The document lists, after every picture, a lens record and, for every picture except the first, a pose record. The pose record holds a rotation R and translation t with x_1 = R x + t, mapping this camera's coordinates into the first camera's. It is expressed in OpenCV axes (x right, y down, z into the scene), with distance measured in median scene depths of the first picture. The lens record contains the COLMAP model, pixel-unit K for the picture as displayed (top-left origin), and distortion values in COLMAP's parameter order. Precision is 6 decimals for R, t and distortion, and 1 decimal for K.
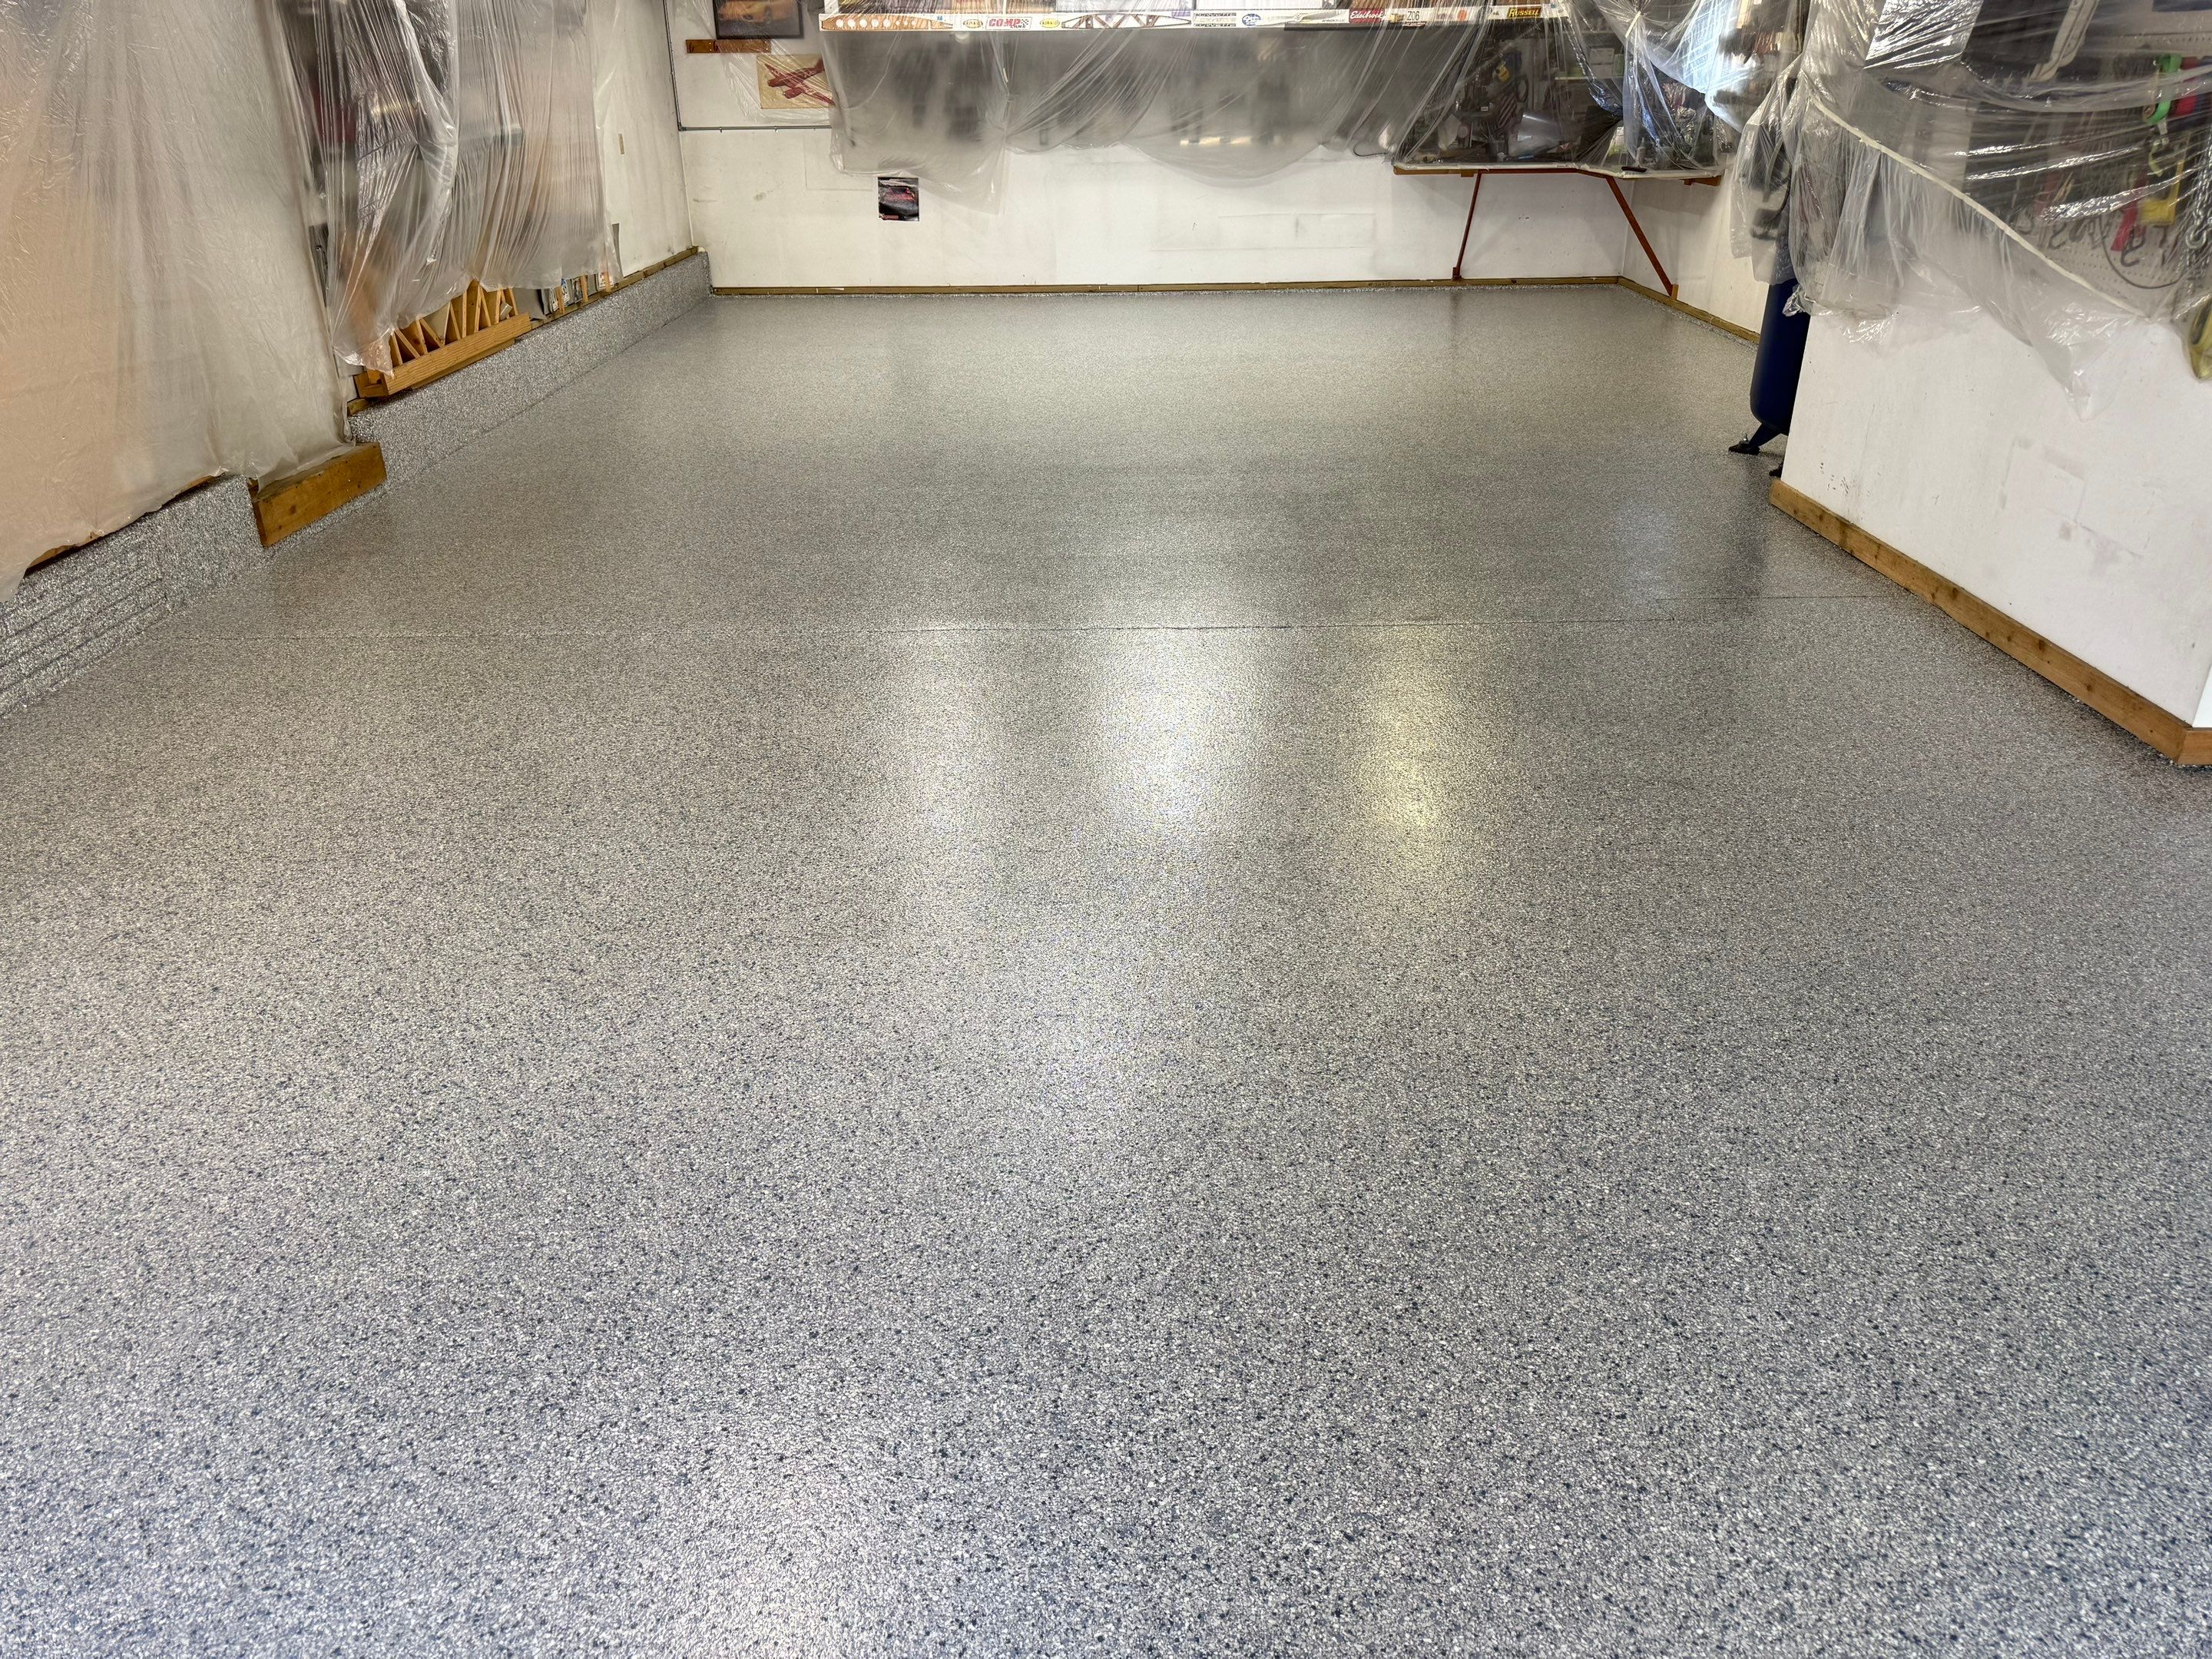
lens RADIAL K [[1565.5, 0, 1106.0], [0, 1565.5, 829.5], [0, 0, 1]] dist [0.027731, -0.033906]
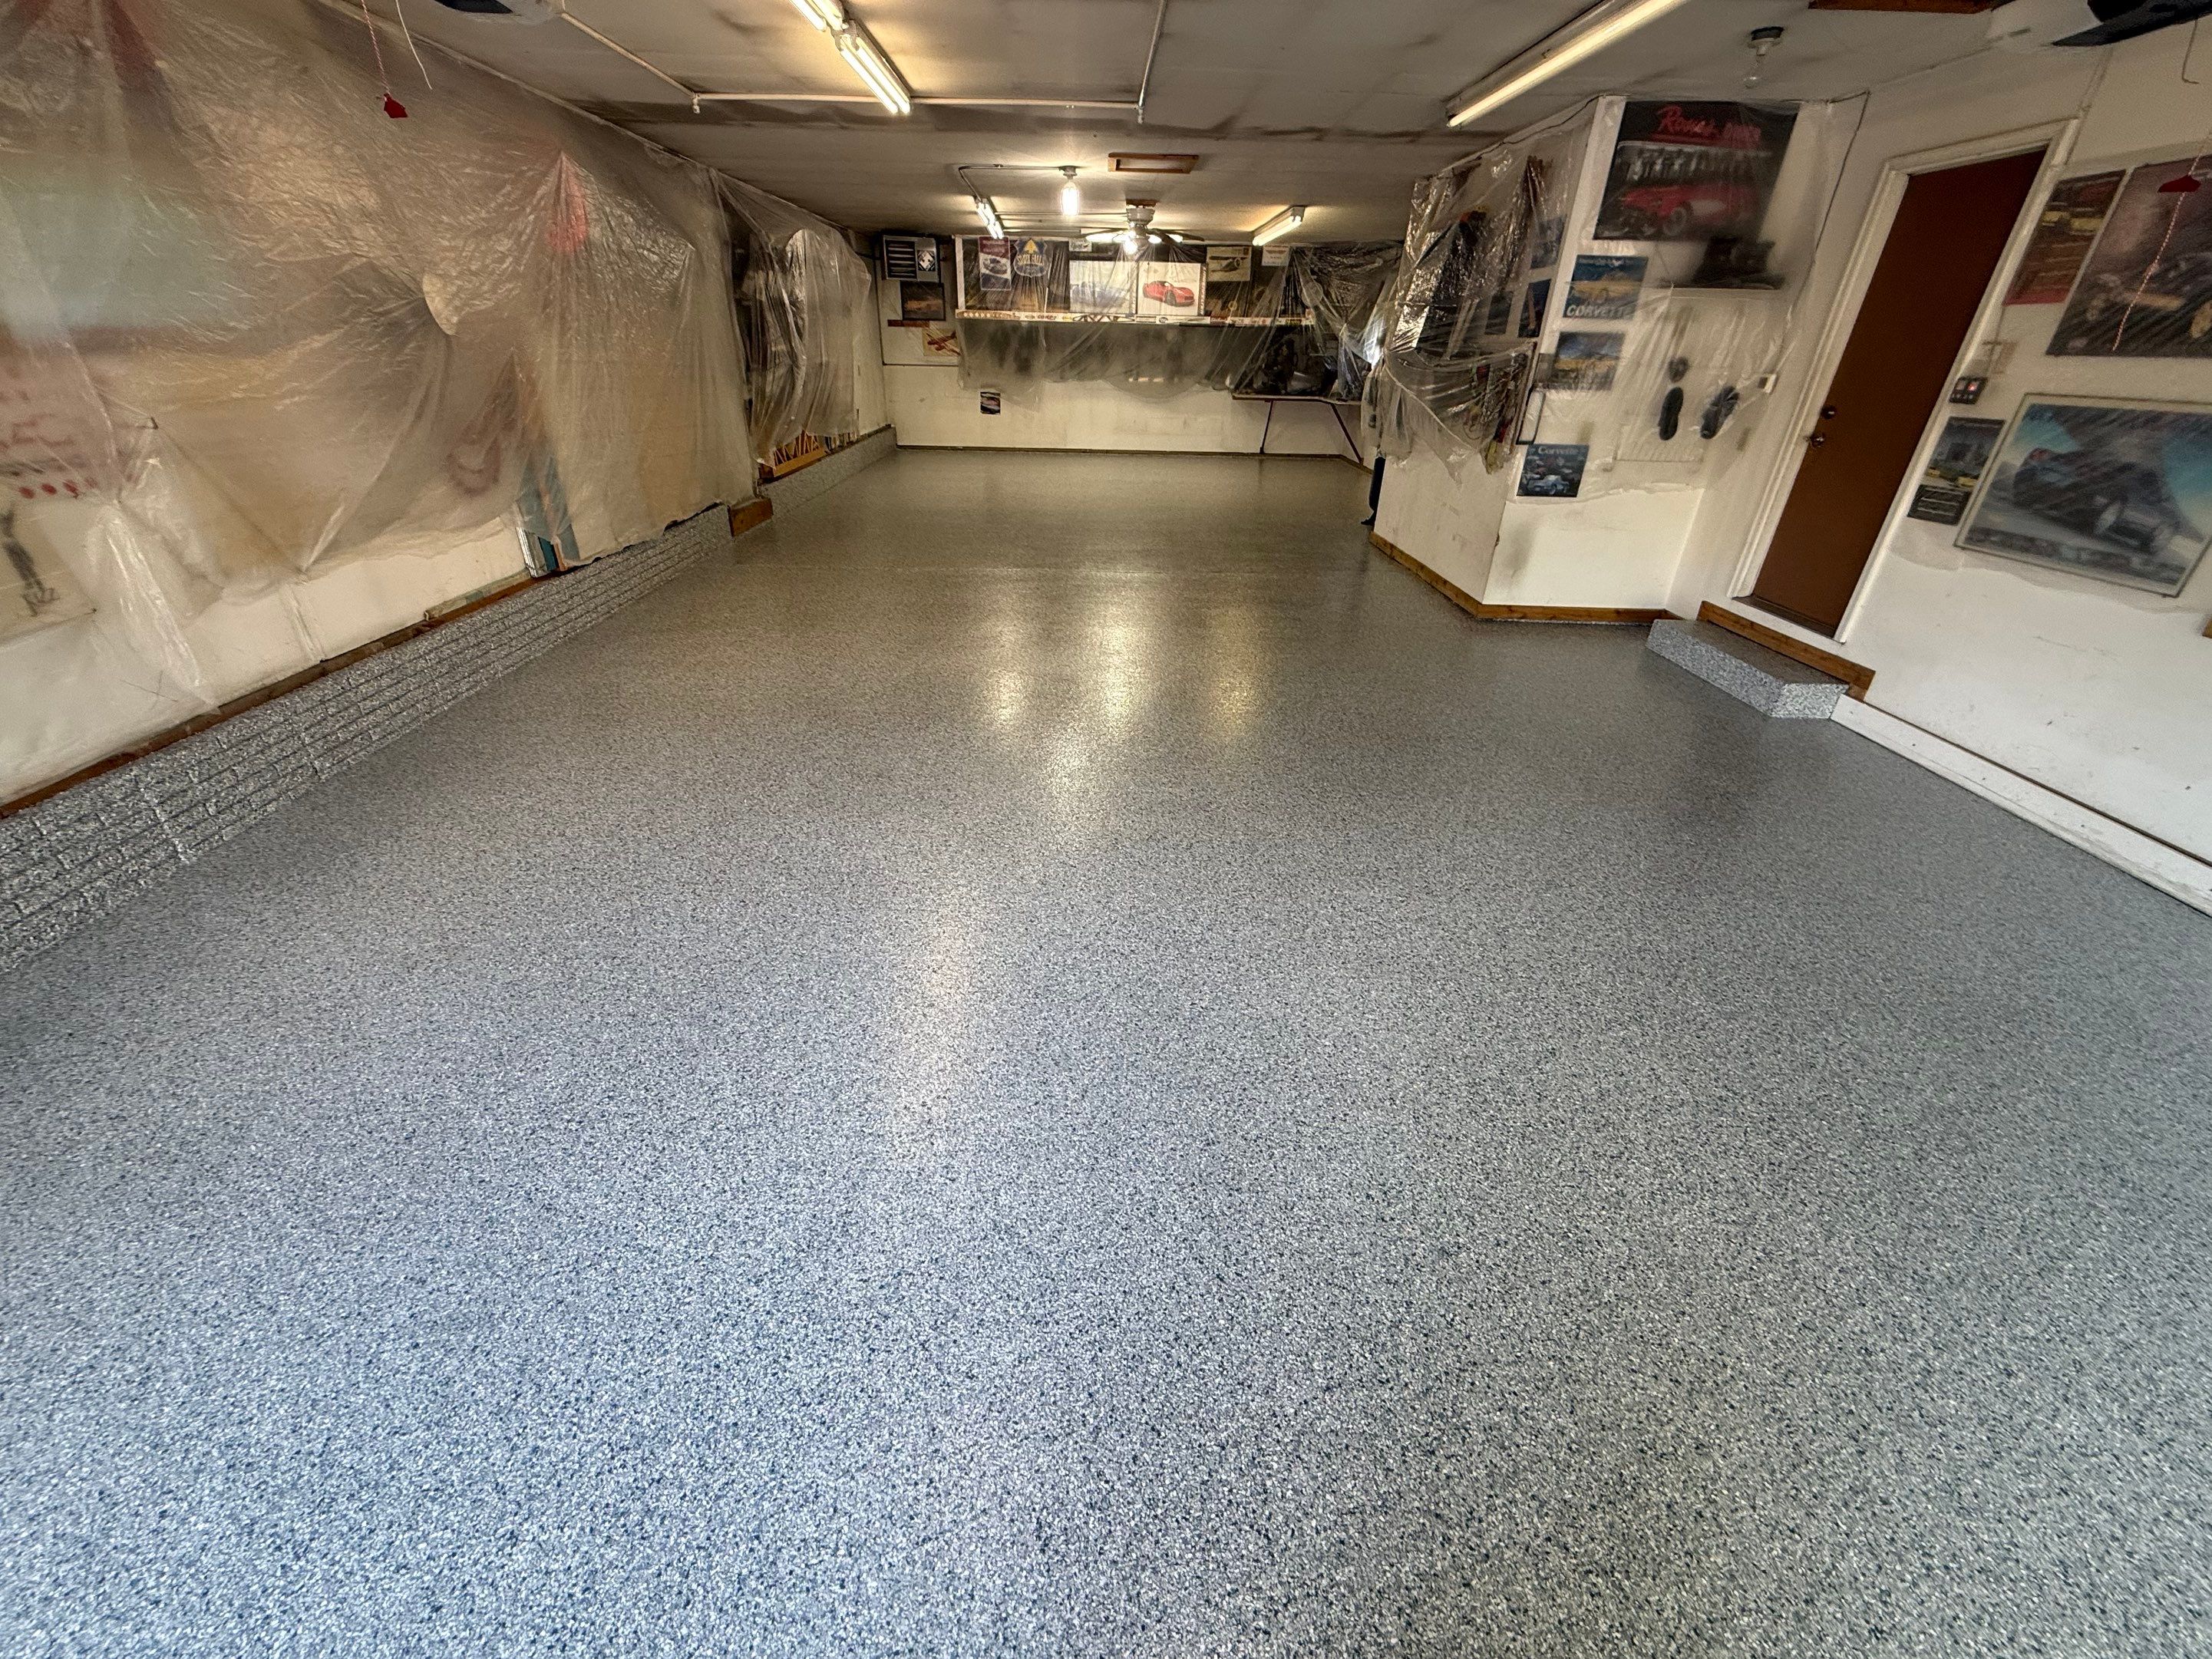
lens RADIAL K [[878.0, 0, 1101.3], [0, 878.0, 830.4], [0, 0, 1]] dist [0.000442, -0.000325]
pose [[0.999467, 0.025210, 0.020730, 0.002556], [-0.026350, 0.998043, 0.056700, 0.093445], [-0.019260, -0.057216, 0.998176, -0.192548]]
